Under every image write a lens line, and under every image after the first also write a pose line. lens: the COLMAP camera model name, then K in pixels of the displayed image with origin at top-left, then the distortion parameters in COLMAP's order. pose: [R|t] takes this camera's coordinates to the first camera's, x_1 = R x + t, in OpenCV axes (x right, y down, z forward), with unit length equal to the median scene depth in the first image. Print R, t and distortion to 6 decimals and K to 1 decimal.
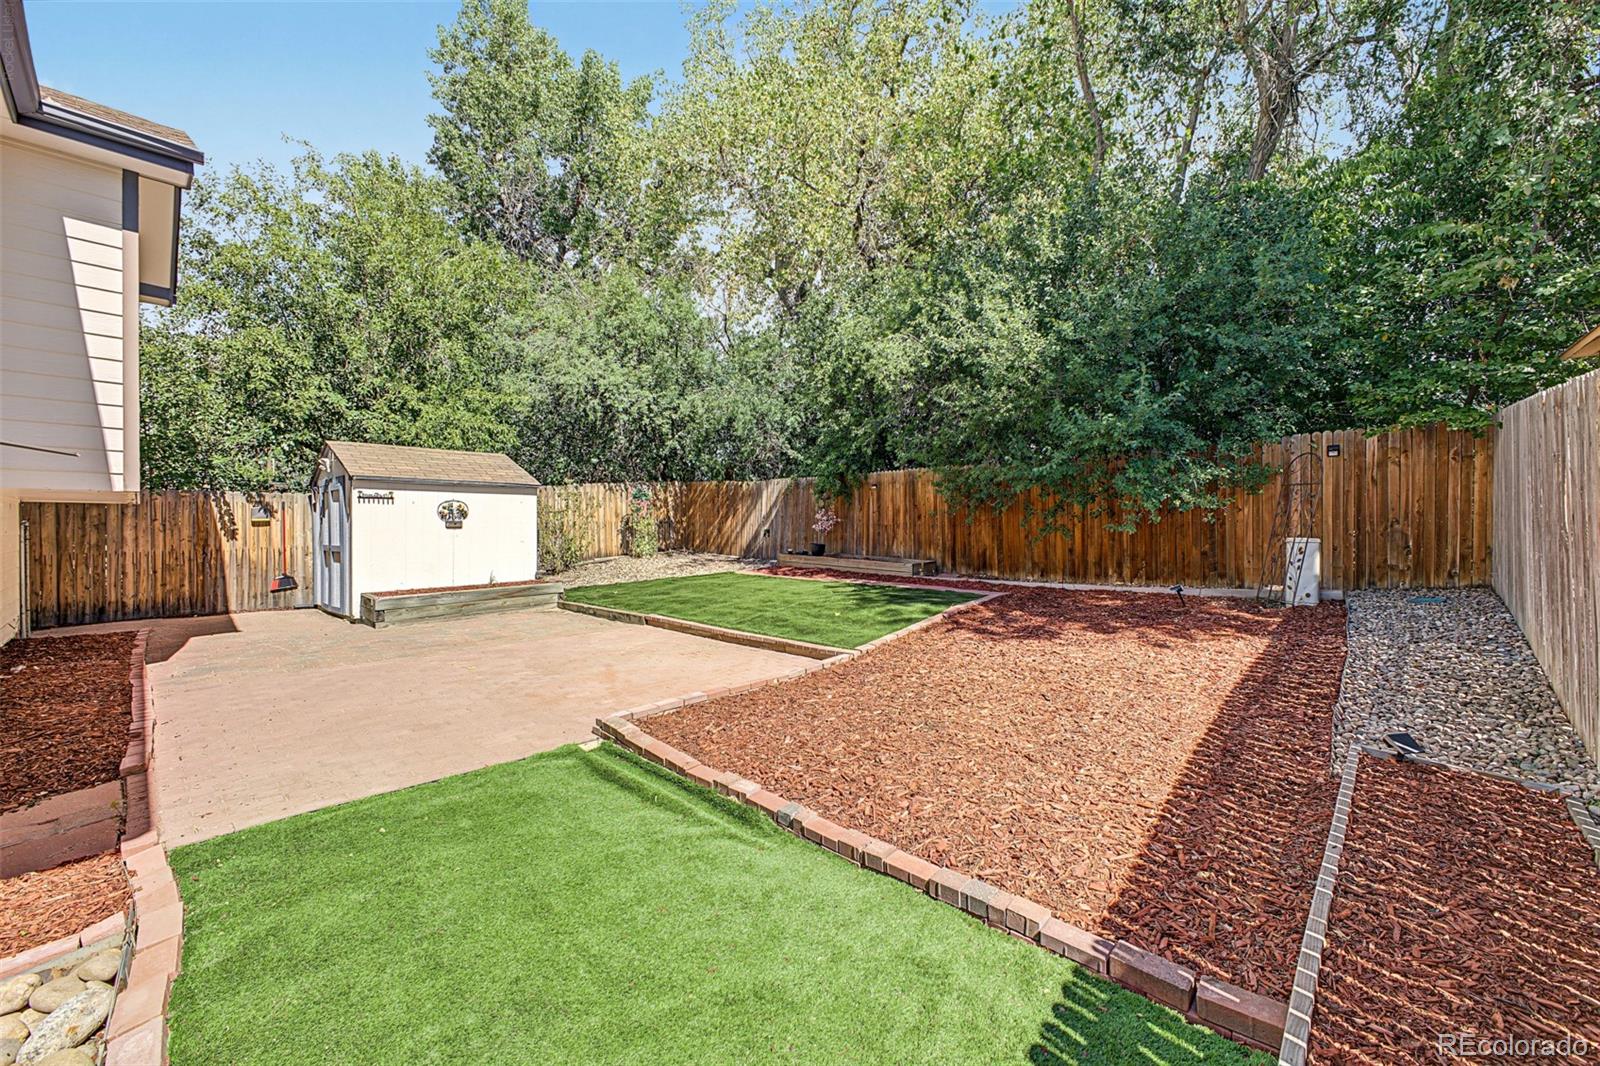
lens RADIAL K [[635.0, 0, 800.2], [0, 635.0, 526.4], [0, 0, 1]] dist [0.015201, -0.003945]
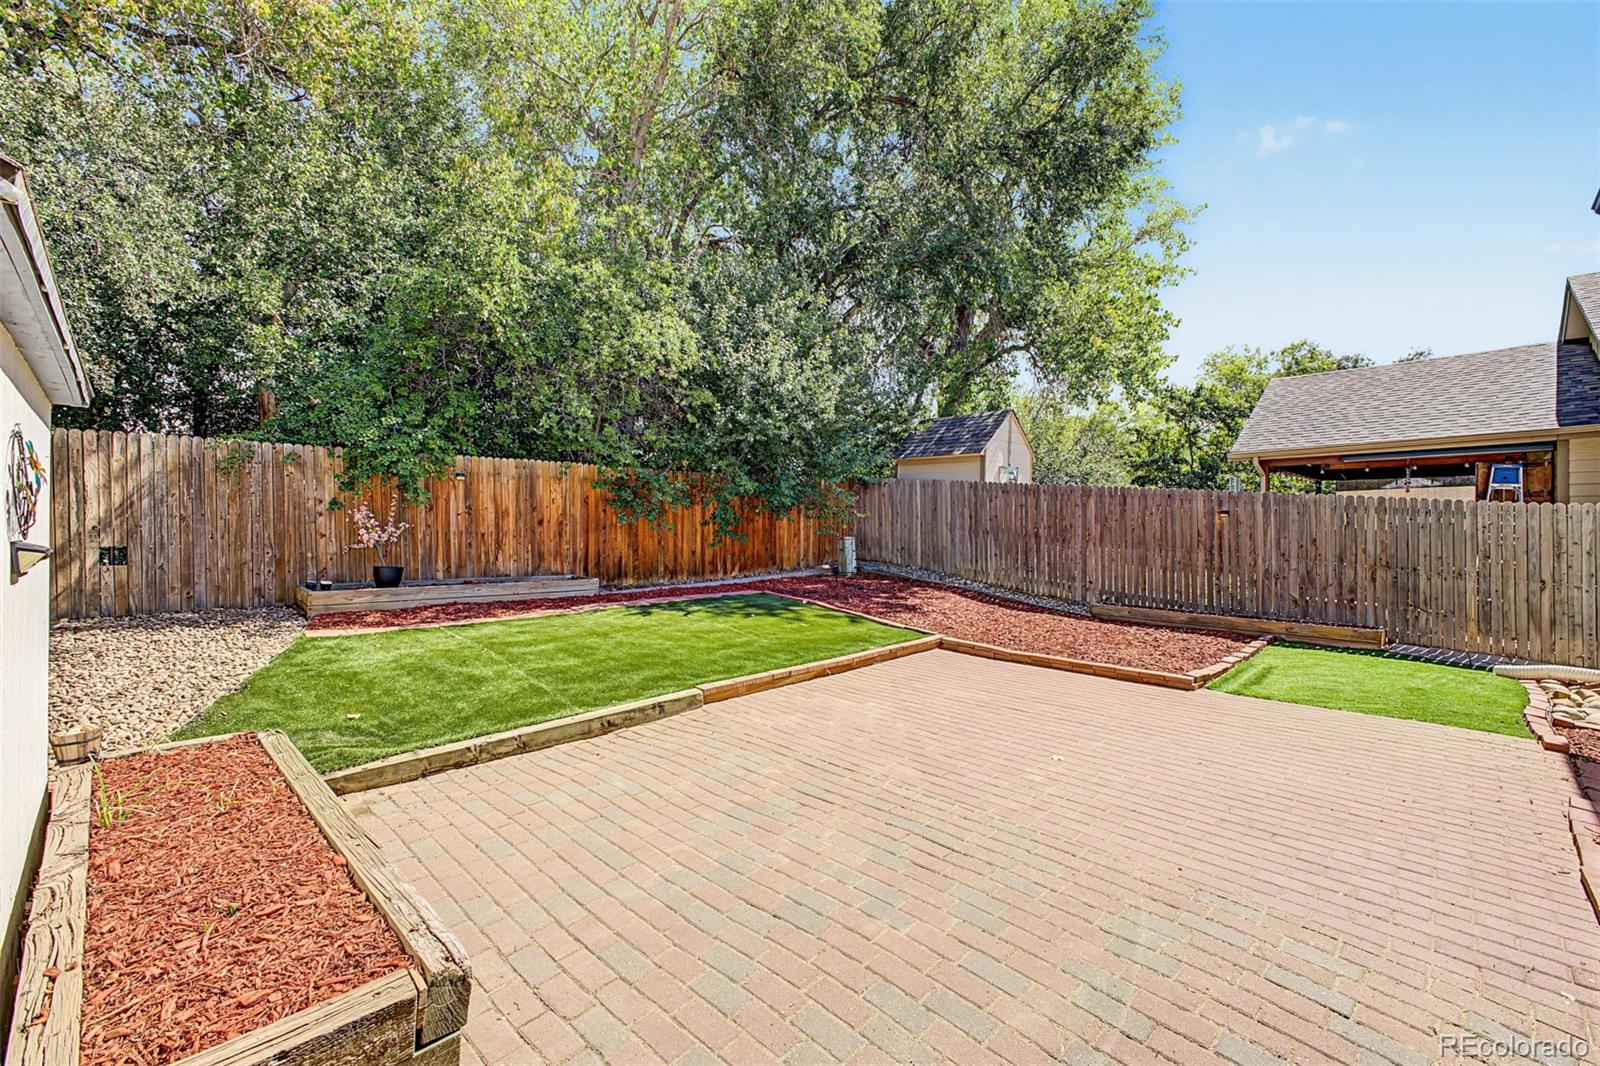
lens RADIAL K [[635.0, 0, 797.0], [0, 635.0, 525.9], [0, 0, 1]] dist [0.015201, -0.003945]
pose [[0.023643, 0.002911, 0.999716, -0.620867], [0.009021, 0.999954, -0.003125, -0.004898], [-0.999680, 0.009093, 0.023616, 0.681093]]
